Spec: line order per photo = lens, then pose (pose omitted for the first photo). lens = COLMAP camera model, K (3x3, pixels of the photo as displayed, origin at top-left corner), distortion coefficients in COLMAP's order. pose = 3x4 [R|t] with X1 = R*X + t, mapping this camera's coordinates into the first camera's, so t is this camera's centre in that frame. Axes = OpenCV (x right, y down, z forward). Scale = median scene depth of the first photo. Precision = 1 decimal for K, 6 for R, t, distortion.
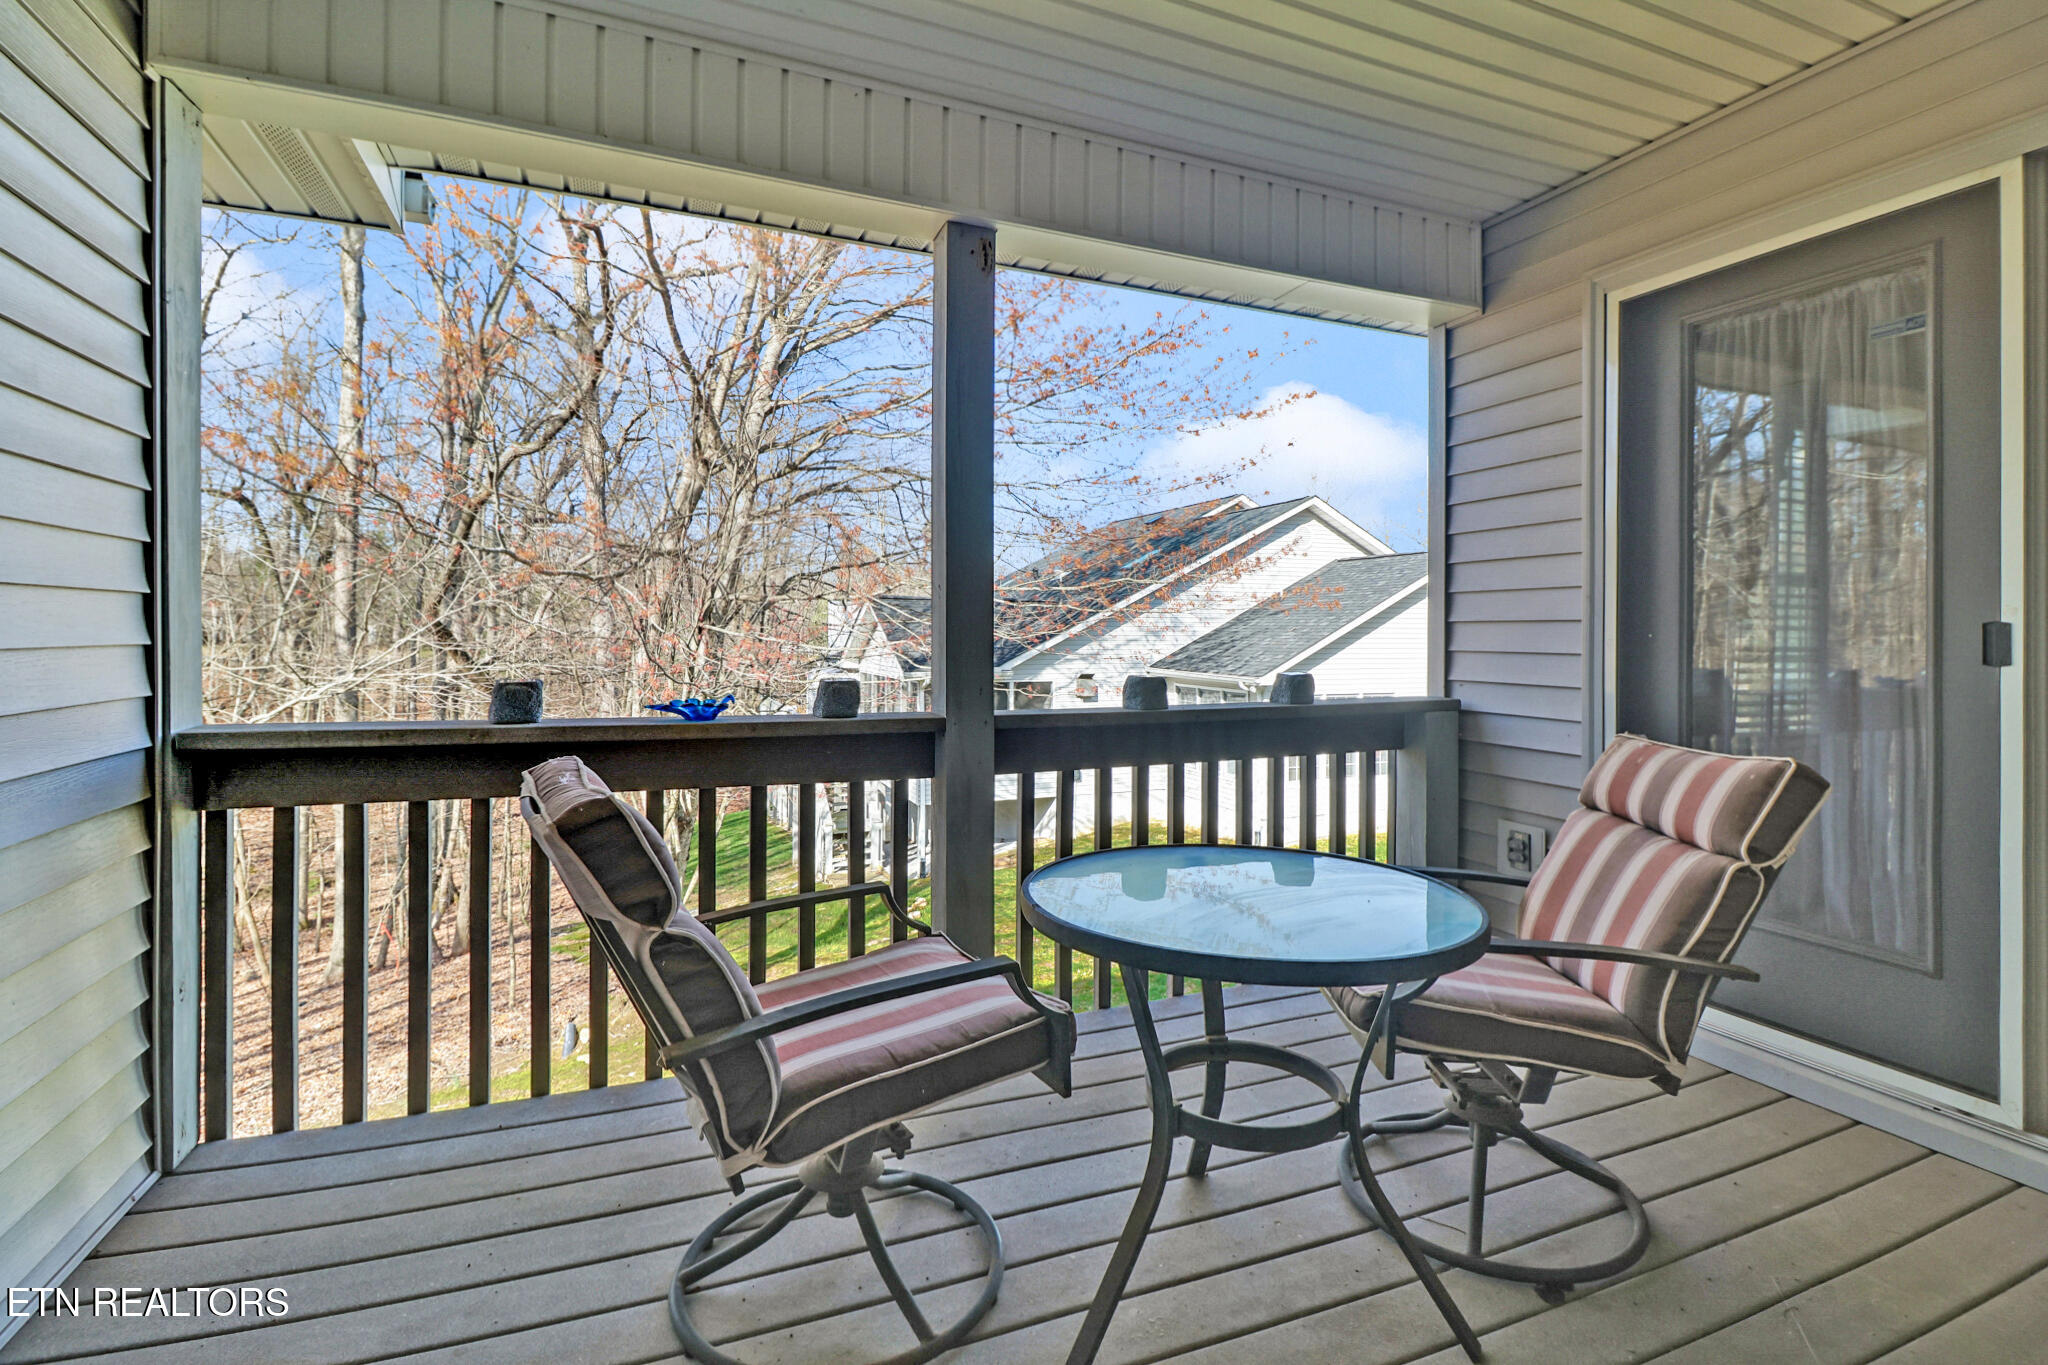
lens RADIAL K [[965.5, 0, 1046.8], [0, 965.5, 635.6], [0, 0, 1]] dist [0.006071, -0.011203]
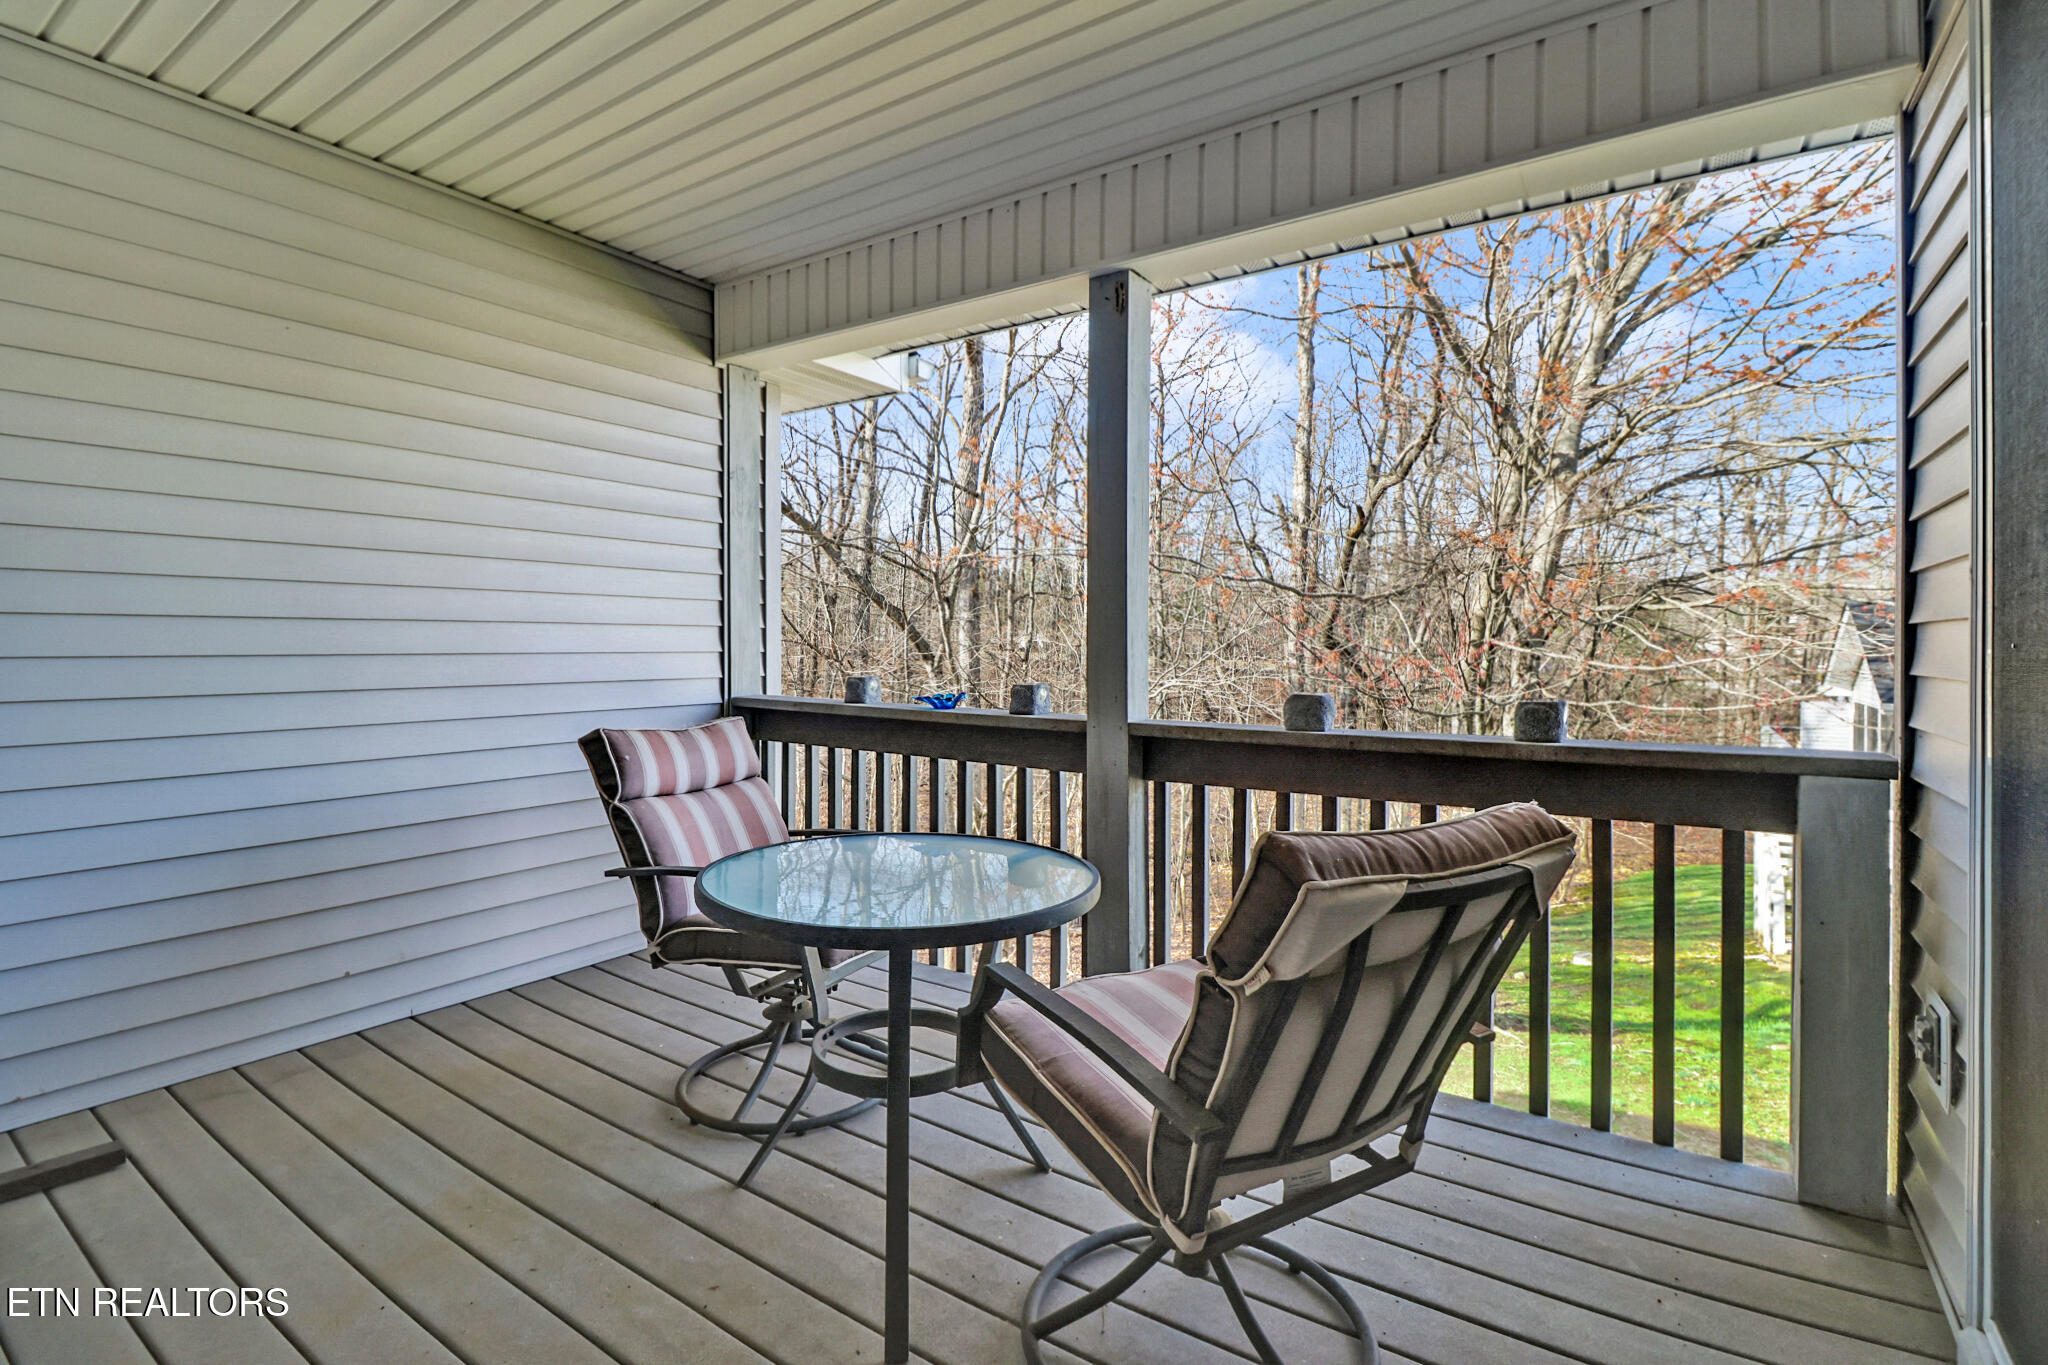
lens RADIAL K [[965.5, 0, 1028.5], [0, 965.5, 642.9], [0, 0, 1]] dist [0.006071, -0.011203]
pose [[0.537707, -0.007239, -0.843101, 0.788749], [-0.003235, 0.999938, -0.010648, 0.006496], [0.843126, 0.008453, 0.537650, 0.332914]]
